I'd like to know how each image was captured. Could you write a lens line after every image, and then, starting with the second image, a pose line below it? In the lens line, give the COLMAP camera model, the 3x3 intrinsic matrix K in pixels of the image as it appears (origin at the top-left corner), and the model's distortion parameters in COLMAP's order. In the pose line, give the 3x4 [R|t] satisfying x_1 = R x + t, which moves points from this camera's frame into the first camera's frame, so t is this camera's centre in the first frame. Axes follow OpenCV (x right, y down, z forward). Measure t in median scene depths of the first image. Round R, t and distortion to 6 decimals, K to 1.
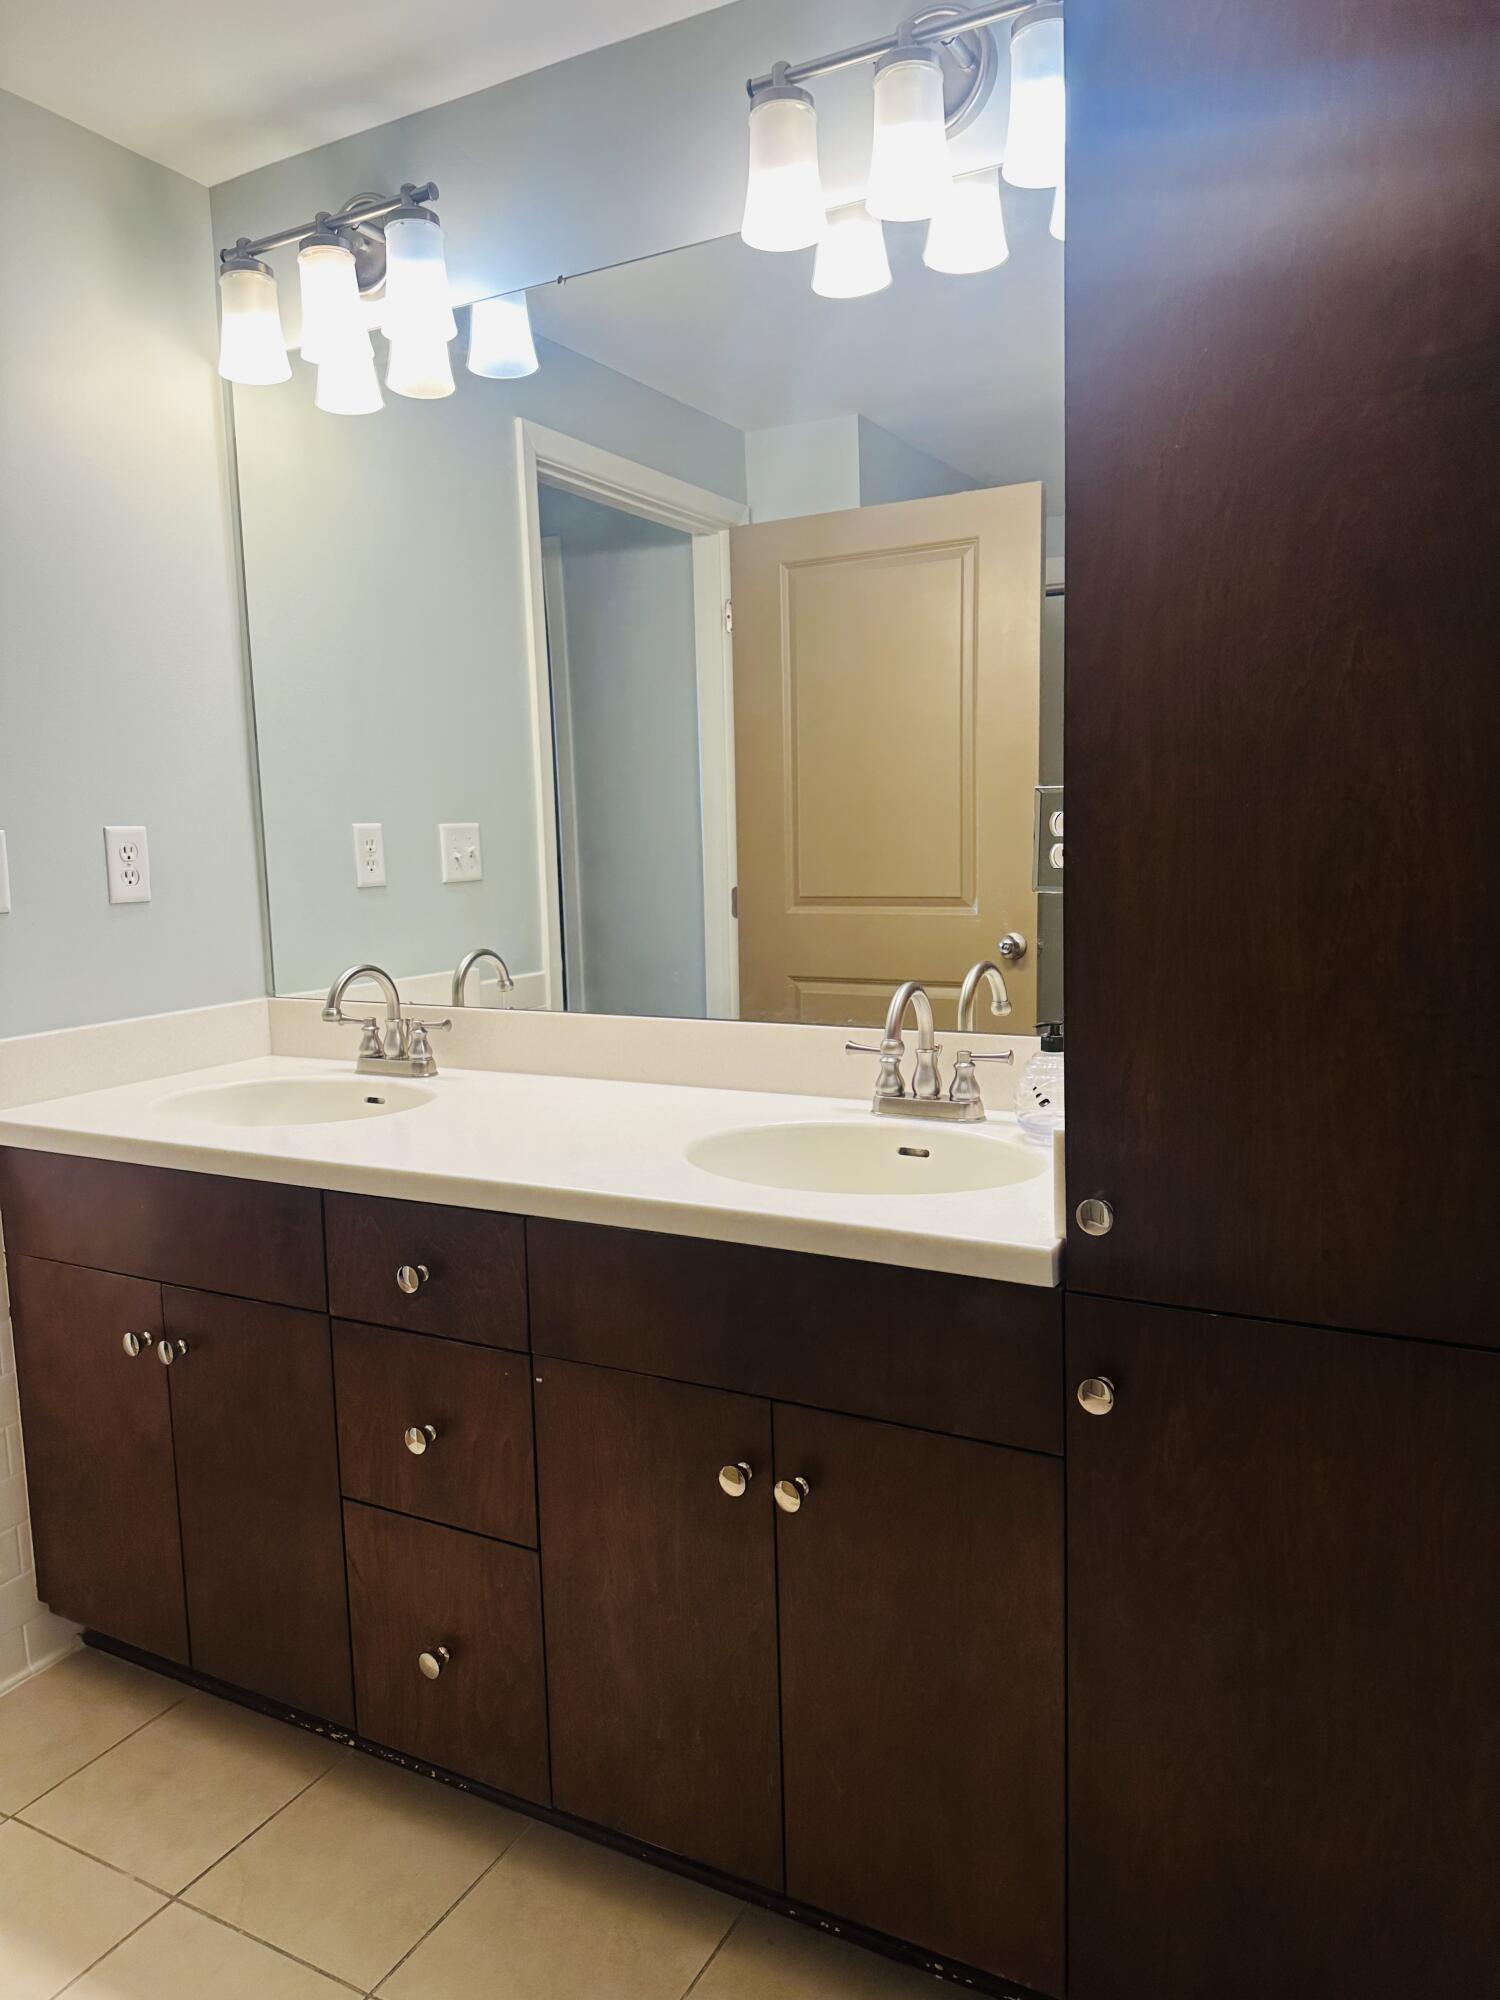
lens RADIAL K [[1396.6, 0, 754.7], [0, 1396.6, 998.2], [0, 0, 1]] dist [0.090727, -0.149813]
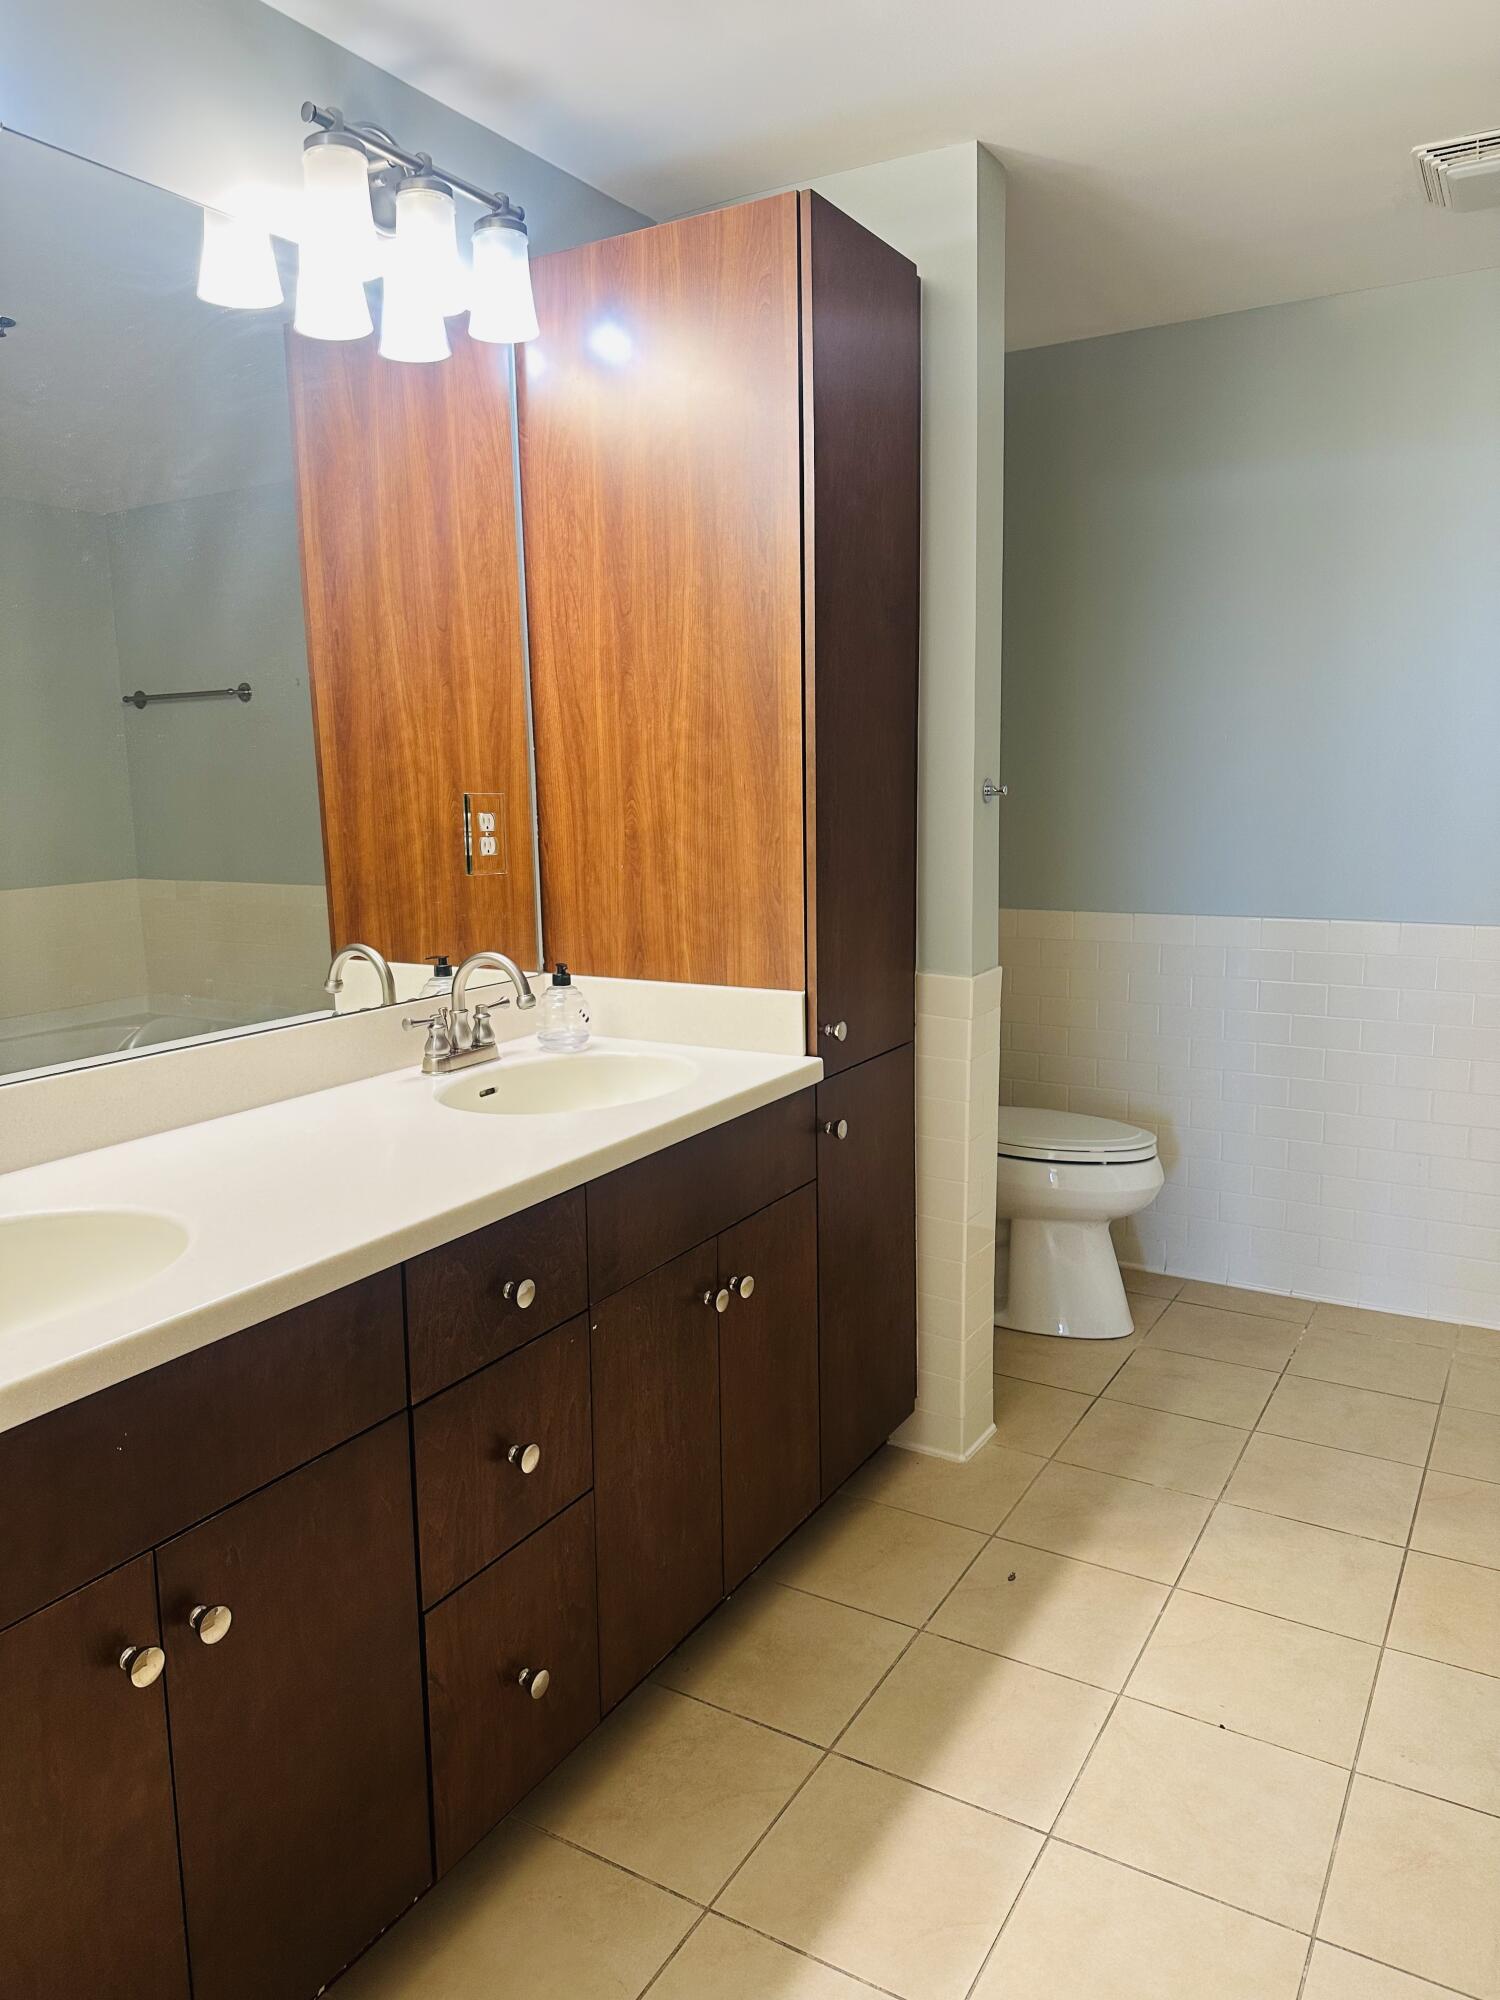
lens RADIAL K [[1396.6, 0, 754.7], [0, 1396.6, 998.2], [0, 0, 1]] dist [0.090727, -0.149813]
pose [[0.023827, -0.134195, 0.990668, -1.122790], [0.135939, 0.982181, 0.129776, -0.101415], [-0.990431, 0.131579, 0.041644, 0.737366]]
